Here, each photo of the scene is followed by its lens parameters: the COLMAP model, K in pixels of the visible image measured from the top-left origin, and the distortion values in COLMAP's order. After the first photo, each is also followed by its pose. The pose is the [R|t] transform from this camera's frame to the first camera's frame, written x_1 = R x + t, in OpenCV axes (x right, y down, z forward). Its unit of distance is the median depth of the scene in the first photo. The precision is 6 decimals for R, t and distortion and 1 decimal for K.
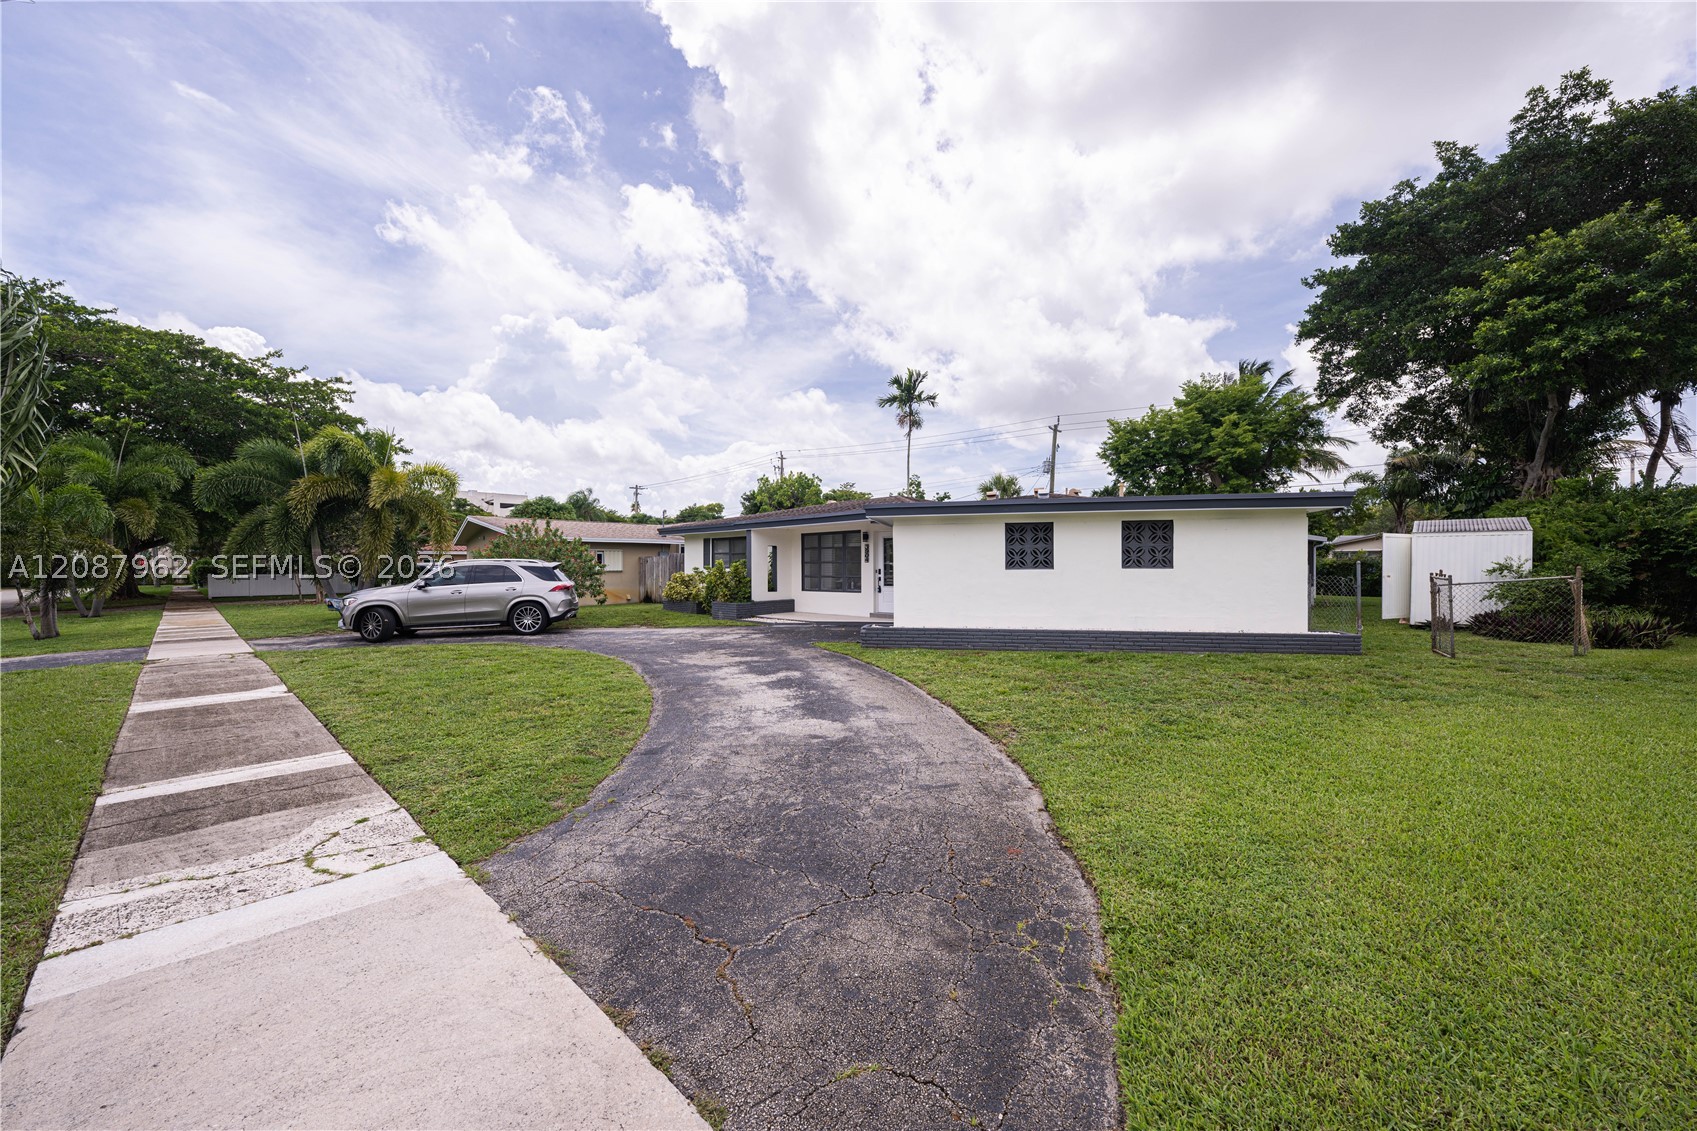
lens RADIAL K [[670.8, 0, 843.5], [0, 670.8, 572.0], [0, 0, 1]] dist [-0.000632, -0.000118]
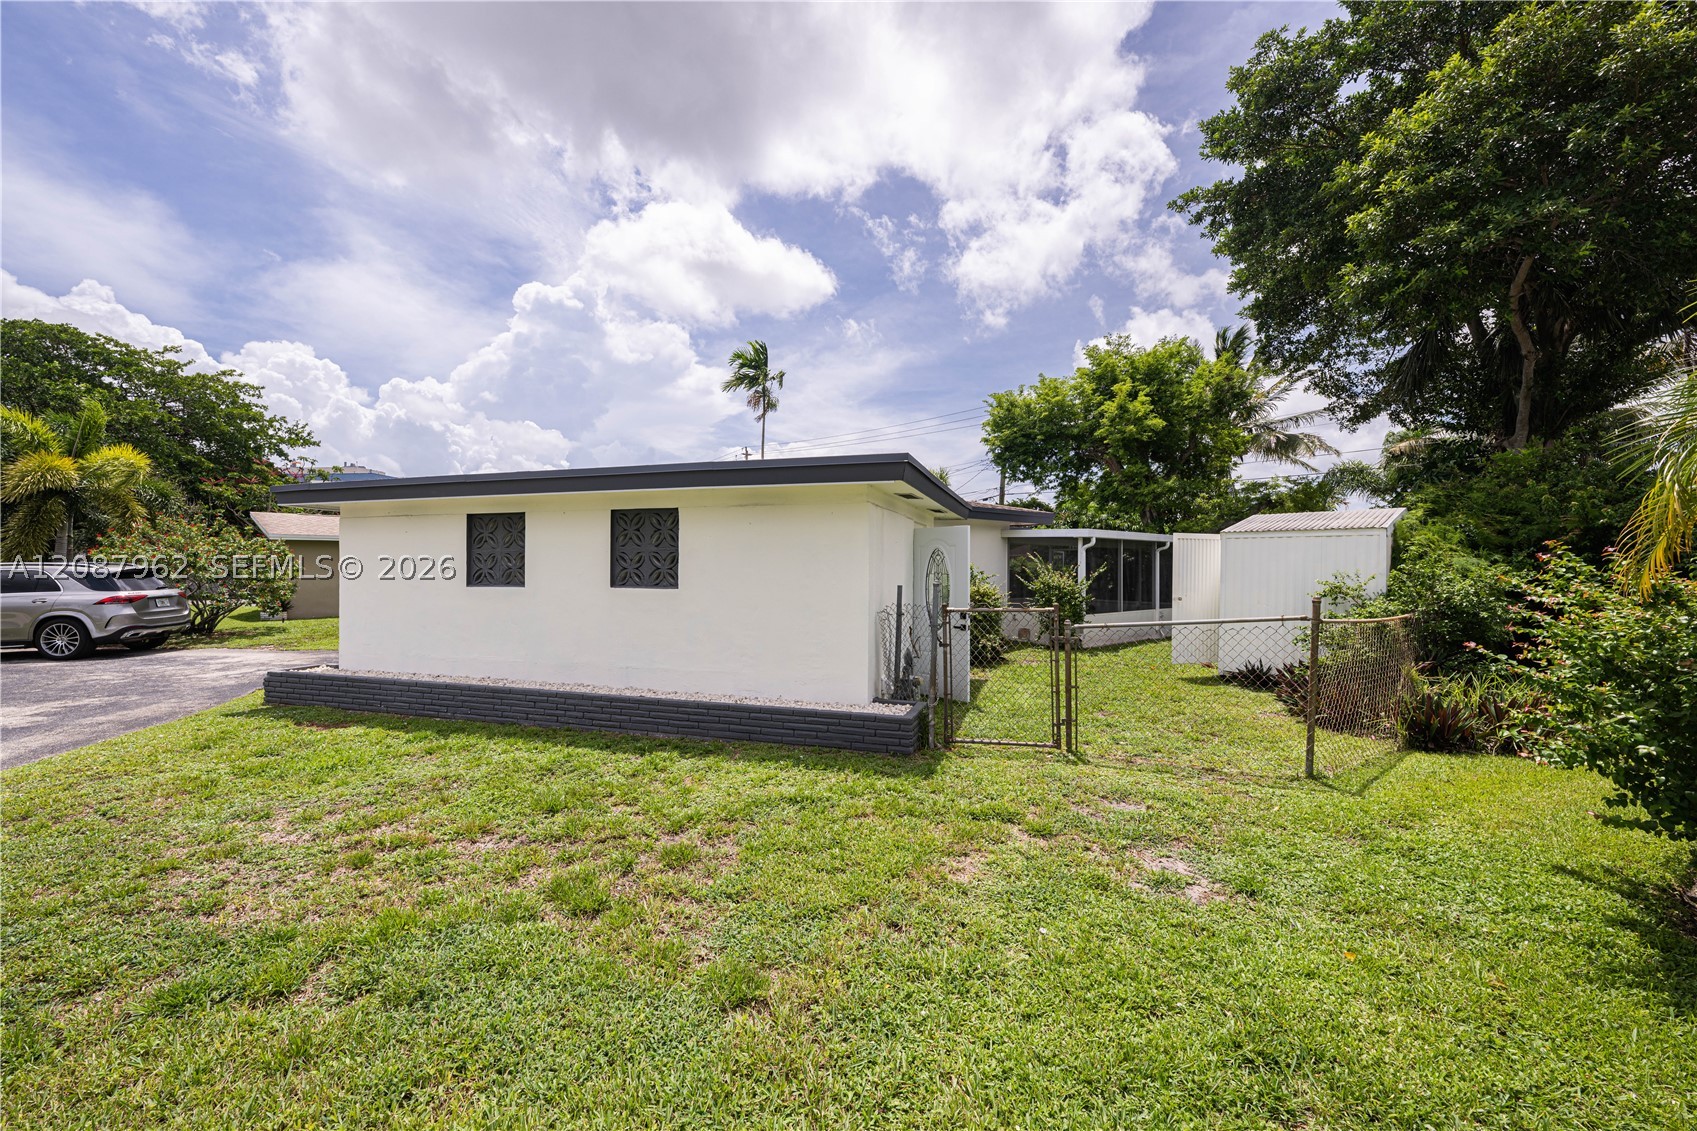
lens RADIAL K [[670.8, 0, 855.1], [0, 670.8, 561.5], [0, 0, 1]] dist [-0.000632, -0.000118]
pose [[0.995477, 0.005944, -0.094822, 0.479173], [-0.007785, 0.999788, -0.019059, -0.012496], [0.094688, 0.019711, 0.995312, 0.276167]]
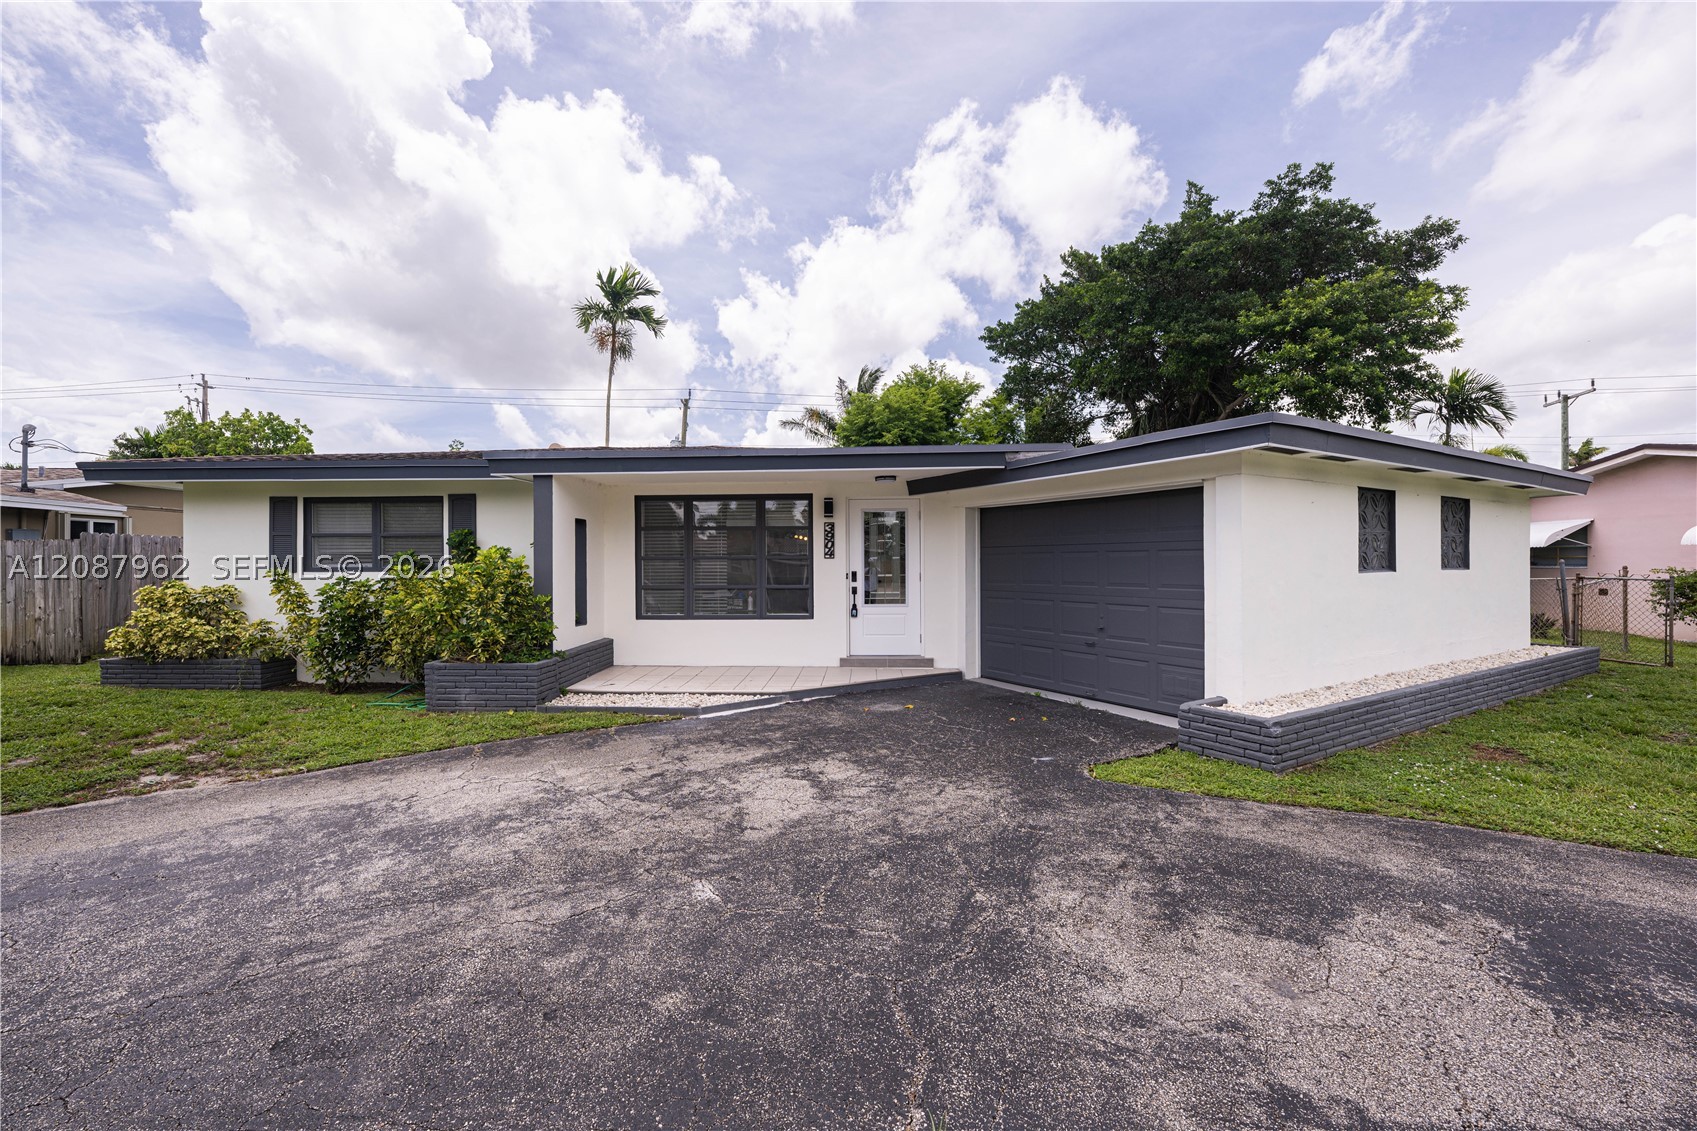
lens RADIAL K [[670.8, 0, 848.1], [0, 670.8, 561.4], [0, 0, 1]] dist [-0.000632, -0.000118]
pose [[0.717548, 0.008991, 0.696451, -0.303297], [0.007867, 0.999748, -0.021012, -0.001193], [-0.696465, 0.020556, 0.717296, 0.617709]]
